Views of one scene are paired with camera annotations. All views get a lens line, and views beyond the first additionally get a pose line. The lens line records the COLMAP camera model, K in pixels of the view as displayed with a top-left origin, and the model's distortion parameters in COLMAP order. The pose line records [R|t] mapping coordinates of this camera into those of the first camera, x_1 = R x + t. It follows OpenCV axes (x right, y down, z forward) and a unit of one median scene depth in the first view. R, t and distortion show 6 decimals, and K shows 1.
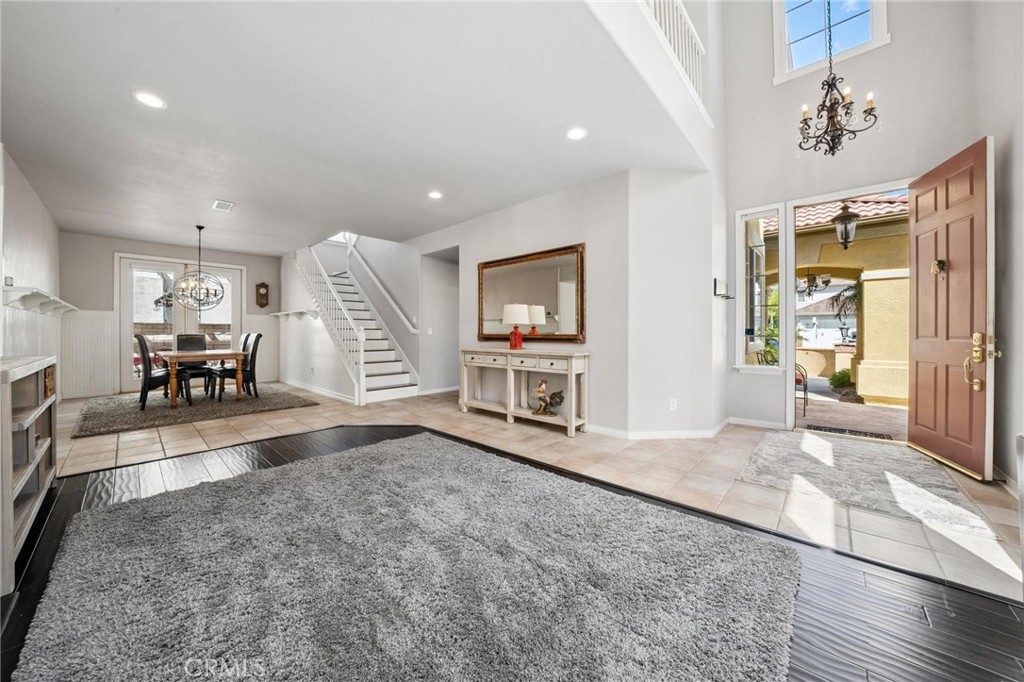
lens RADIAL K [[359.9, 0, 508.8], [0, 359.9, 330.2], [0, 0, 1]] dist [-0.022133, 0.000026]
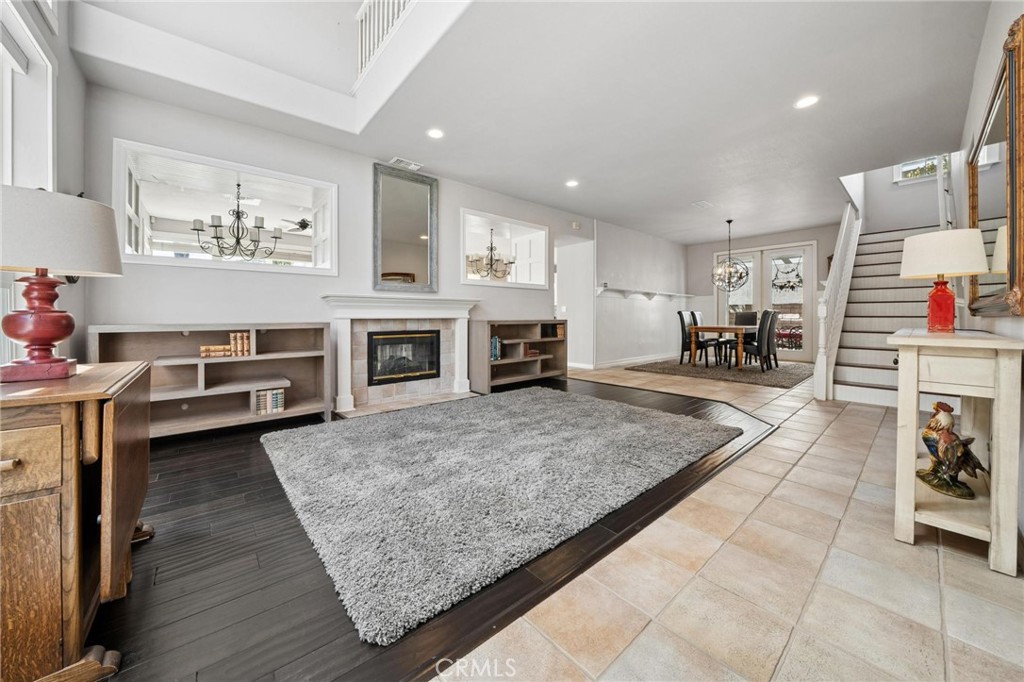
lens RADIAL K [[361.1, 0, 500.0], [0, 361.1, 321.8], [0, 0, 1]] dist [-0.001823, -0.000068]
pose [[-0.126754, 0.013169, -0.991847, 0.415305], [0.000913, 0.999913, 0.013159, 0.026491], [0.991934, 0.000763, -0.126755, 0.389112]]
